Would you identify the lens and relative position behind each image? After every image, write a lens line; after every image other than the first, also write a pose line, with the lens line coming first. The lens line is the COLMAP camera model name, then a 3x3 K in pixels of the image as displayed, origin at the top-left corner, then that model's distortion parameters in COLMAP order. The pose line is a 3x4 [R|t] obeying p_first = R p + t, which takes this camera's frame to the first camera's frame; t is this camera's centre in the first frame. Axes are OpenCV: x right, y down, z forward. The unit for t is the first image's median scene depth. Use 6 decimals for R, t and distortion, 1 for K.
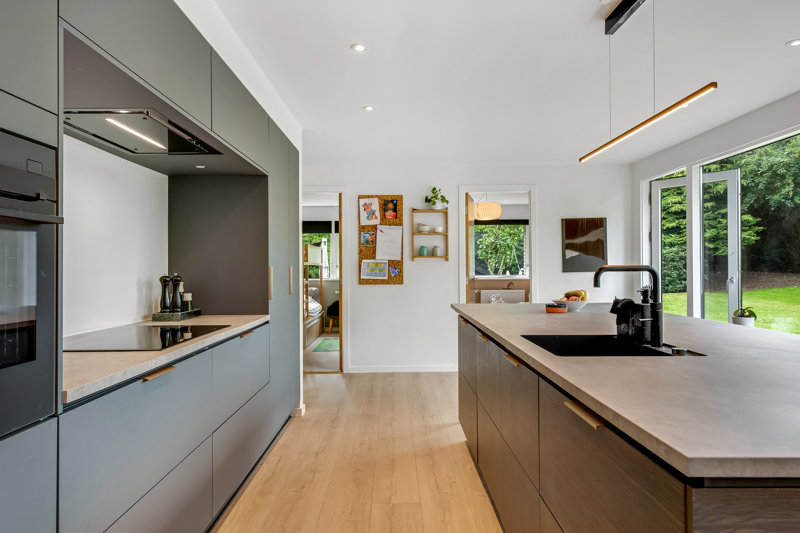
lens RADIAL K [[532.6, 0, 396.6], [0, 532.6, 266.9], [0, 0, 1]] dist [0.007192, -0.000576]
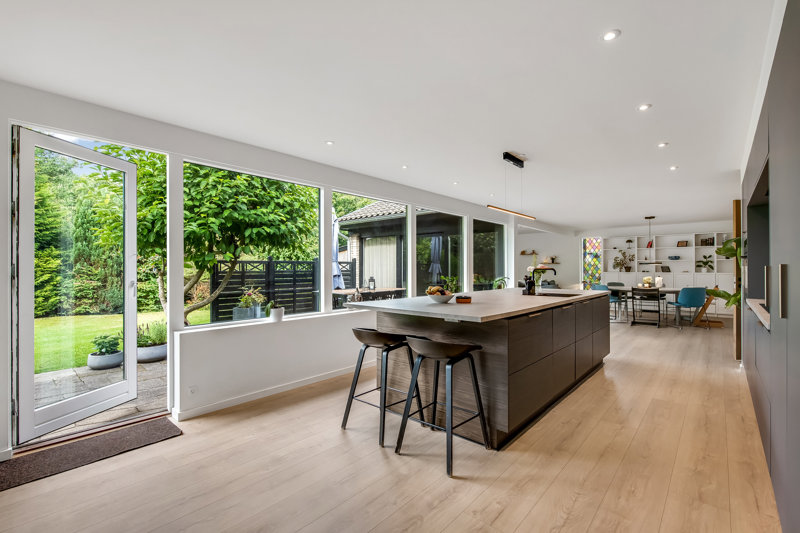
lens RADIAL K [[359.3, 0, 397.8], [0, 359.3, 266.3], [0, 0, 1]] dist [-0.001991, -0.000853]
pose [[-0.741401, 0.010821, 0.670975, -0.099782], [0.004647, 0.999929, -0.010991, 0.002171], [-0.671046, -0.005031, -0.741398, 0.969123]]
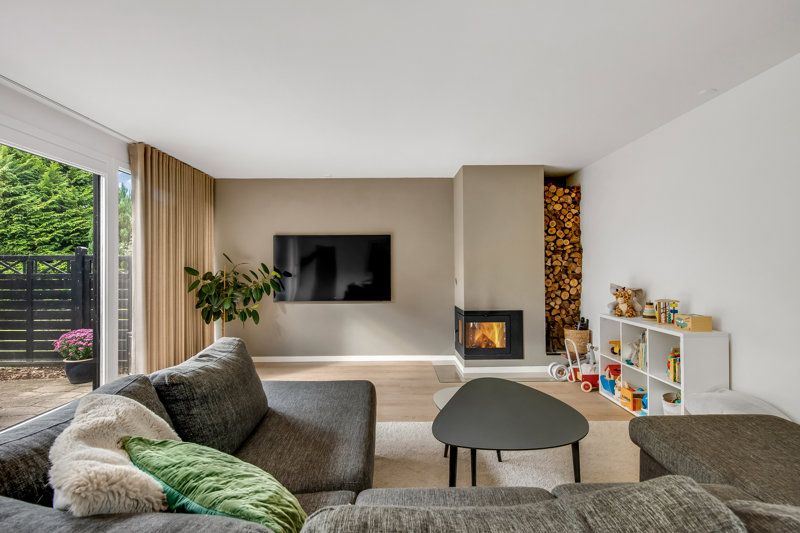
lens RADIAL K [[359.3, 0, 398.8], [0, 359.3, 263.6], [0, 0, 1]] dist [-0.001991, -0.000853]
pose [[-0.008176, 0.017489, 0.999814, 0.460079], [0.003308, 0.999842, -0.017463, -0.004824], [-0.999961, 0.003165, -0.008233, -0.629856]]
